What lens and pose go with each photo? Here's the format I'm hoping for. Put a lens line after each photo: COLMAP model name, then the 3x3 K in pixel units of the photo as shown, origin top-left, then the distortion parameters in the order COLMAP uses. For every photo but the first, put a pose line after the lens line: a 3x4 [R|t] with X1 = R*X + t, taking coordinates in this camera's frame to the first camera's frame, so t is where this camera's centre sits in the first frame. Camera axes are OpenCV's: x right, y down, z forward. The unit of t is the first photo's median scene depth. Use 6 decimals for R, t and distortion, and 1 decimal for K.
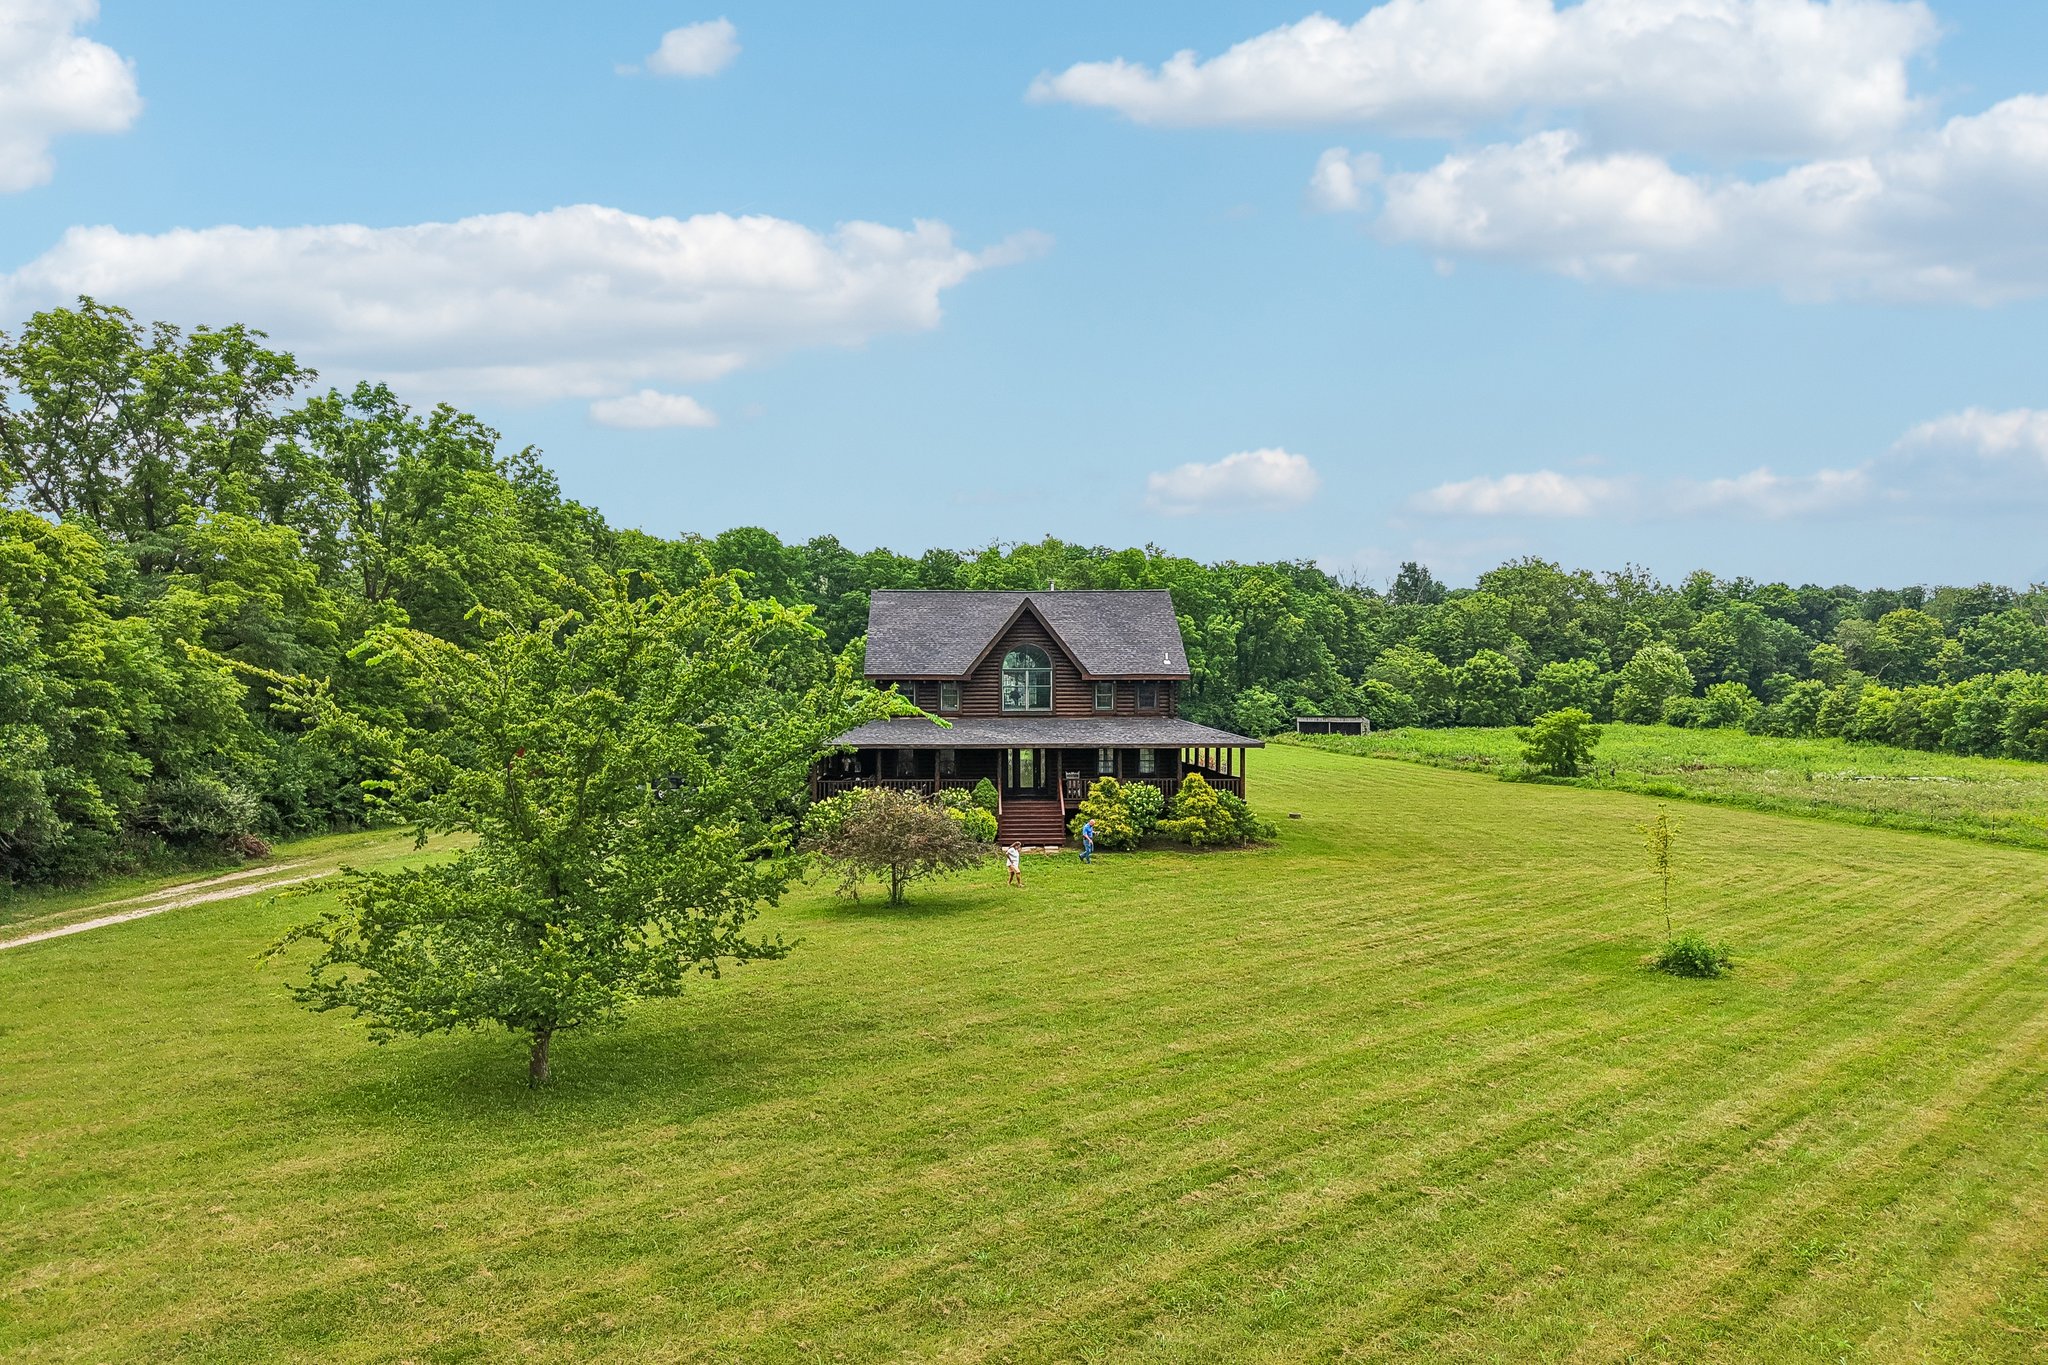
lens RADIAL K [[1370.5, 0, 1025.6], [0, 1370.5, 667.9], [0, 0, 1]] dist [0.019824, -0.019949]
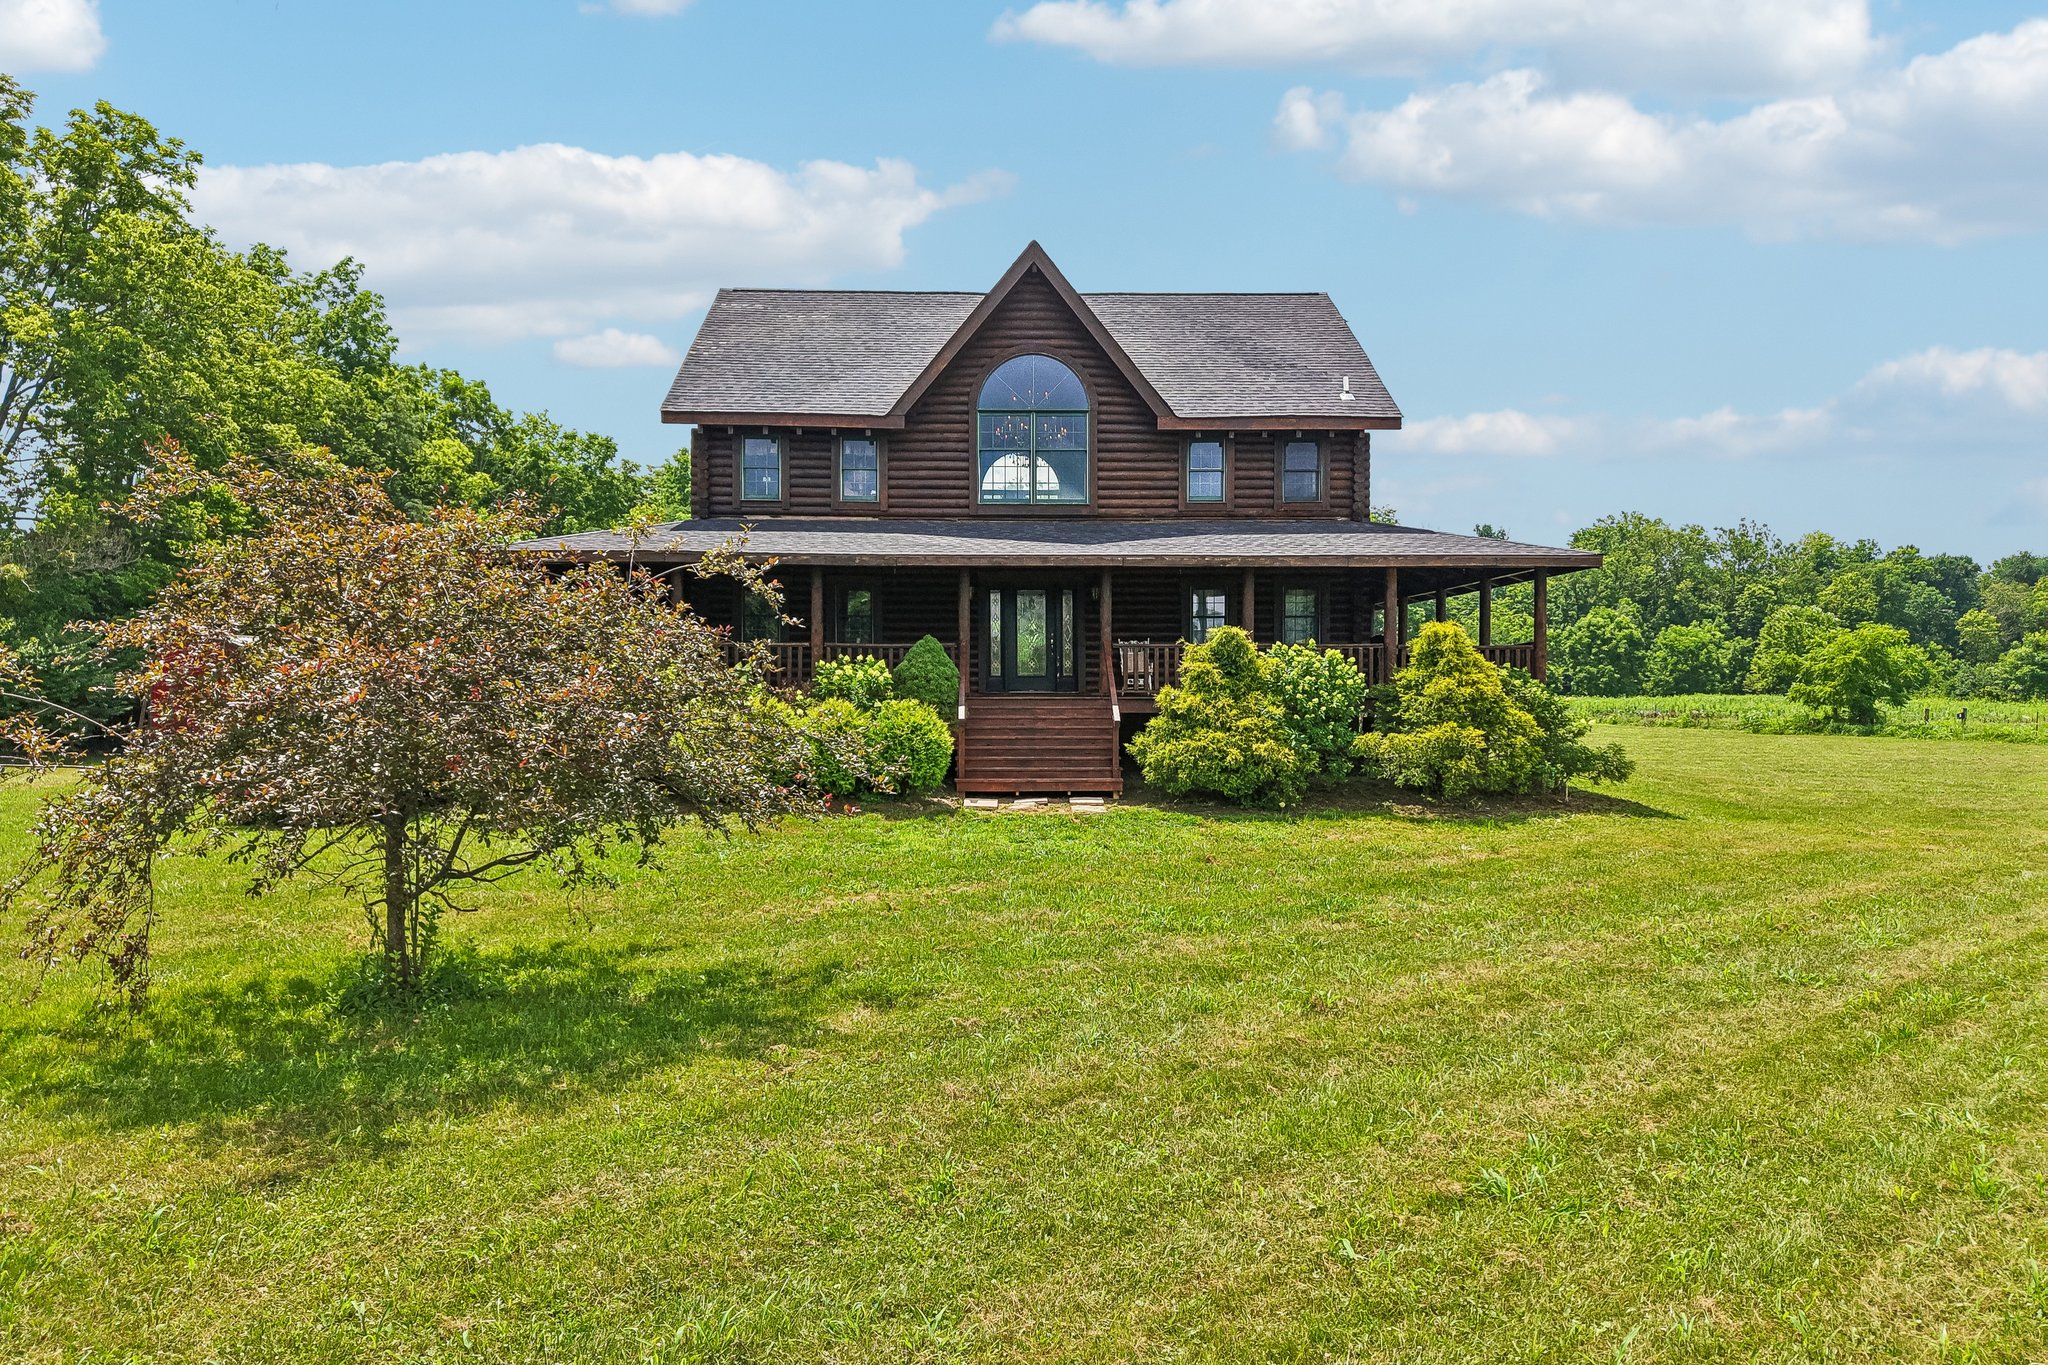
lens RADIAL K [[1370.5, 0, 1026.4], [0, 1370.5, 674.0], [0, 0, 1]] dist [0.019824, -0.019949]
pose [[0.999729, 0.002830, -0.023102, 0.004303], [-0.002659, 0.999969, 0.007431, 0.038939], [0.023123, -0.007368, 0.999705, 0.256367]]
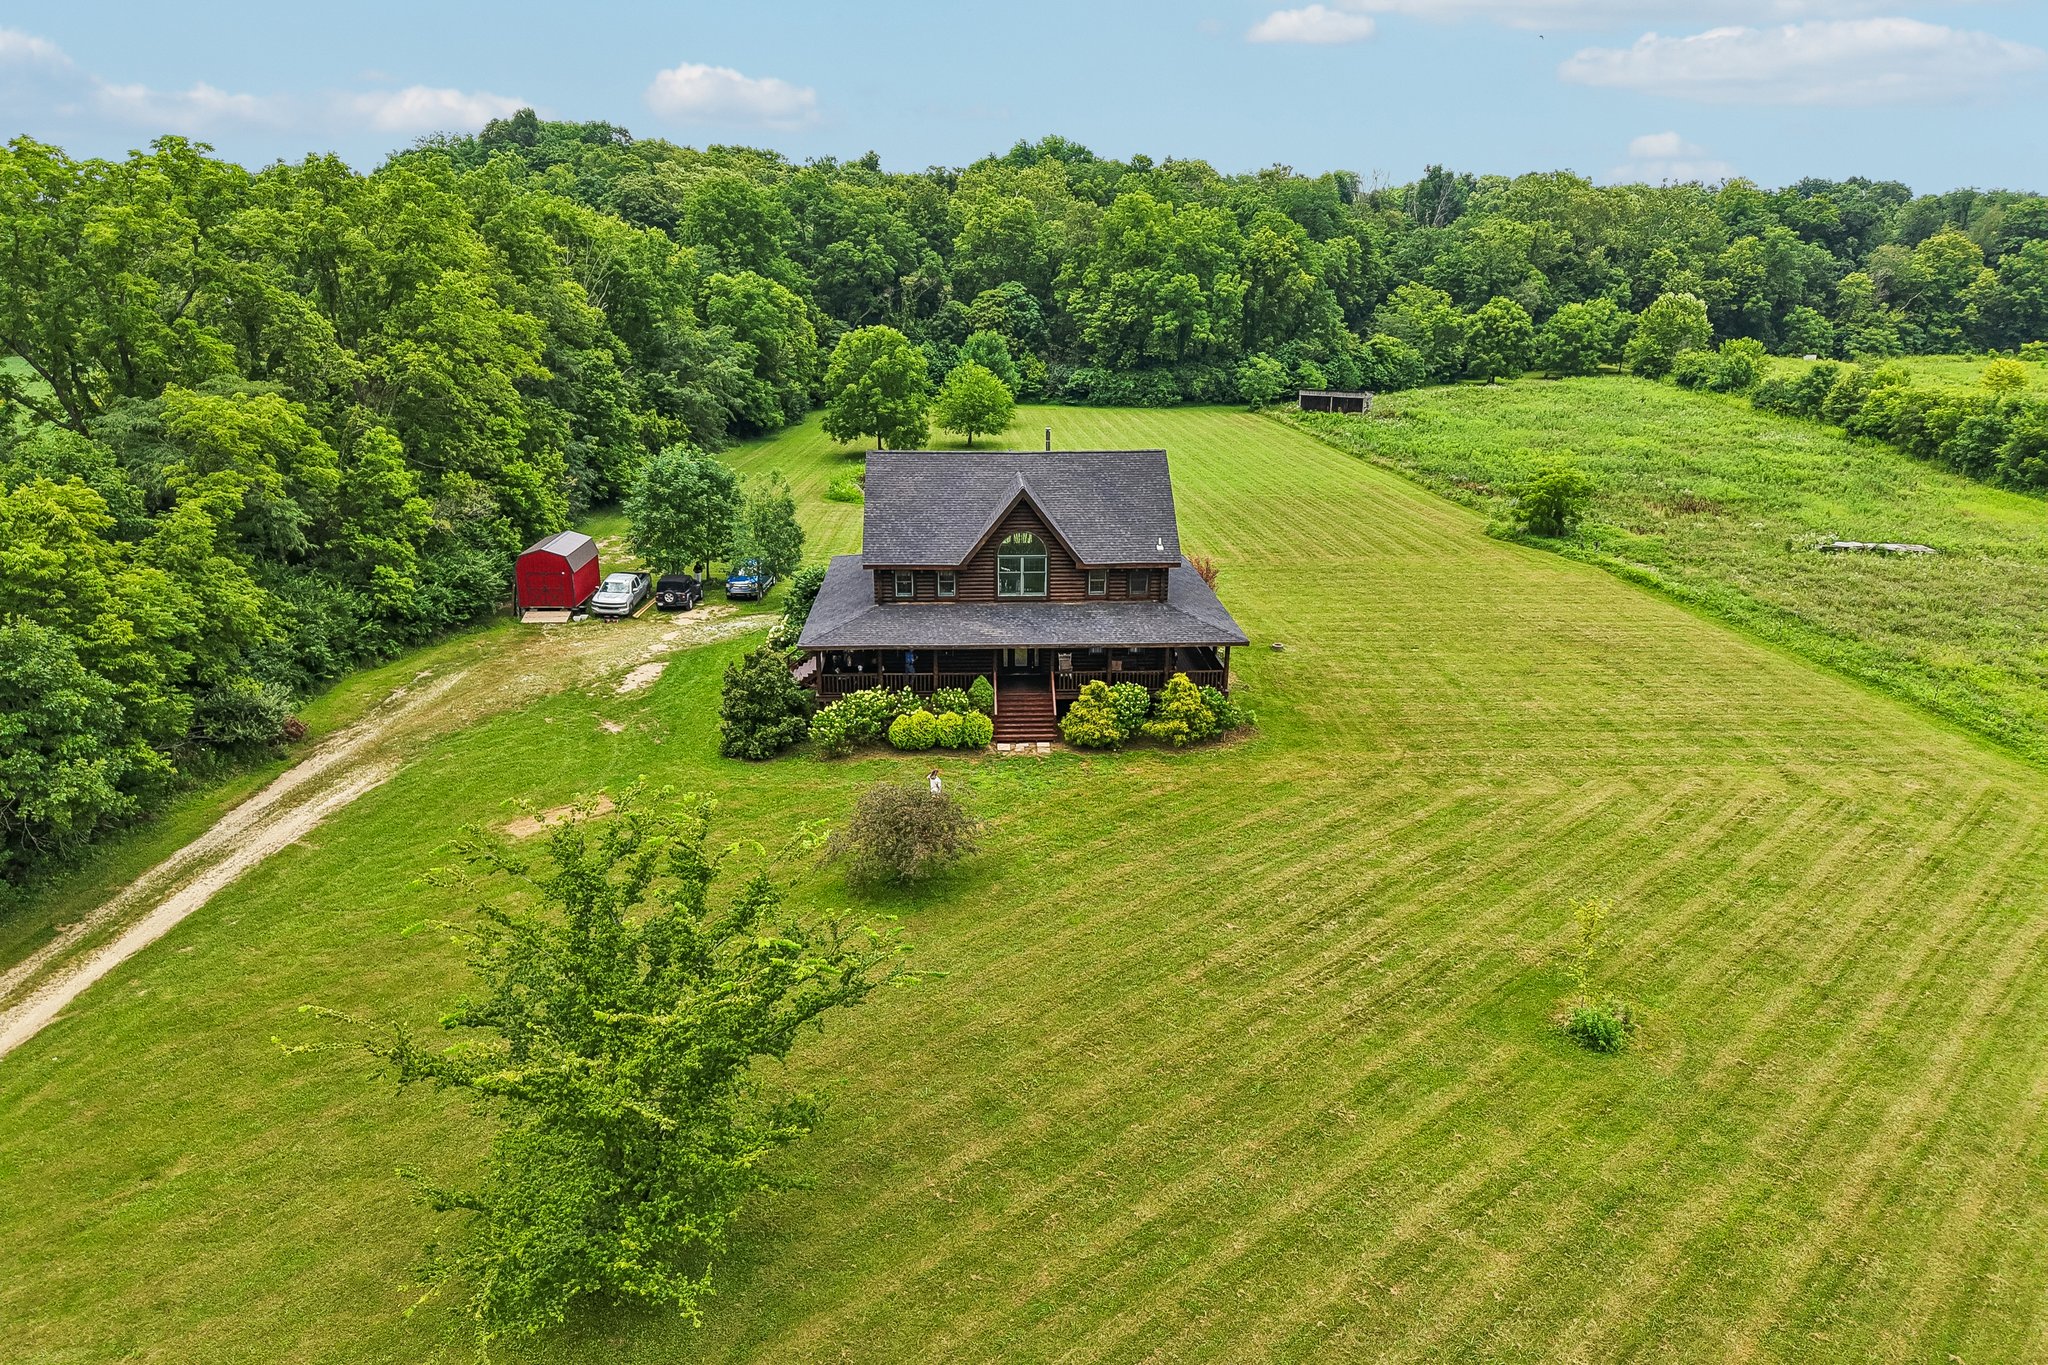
lens RADIAL K [[1370.5, 0, 1027.6], [0, 1370.5, 669.0], [0, 0, 1]] dist [0.019824, -0.019949]
pose [[0.999969, 0.007030, 0.003591, 0.000993], [-0.007800, 0.949798, 0.312767, -0.110775], [-0.001212, -0.312785, 0.949823, 0.001723]]
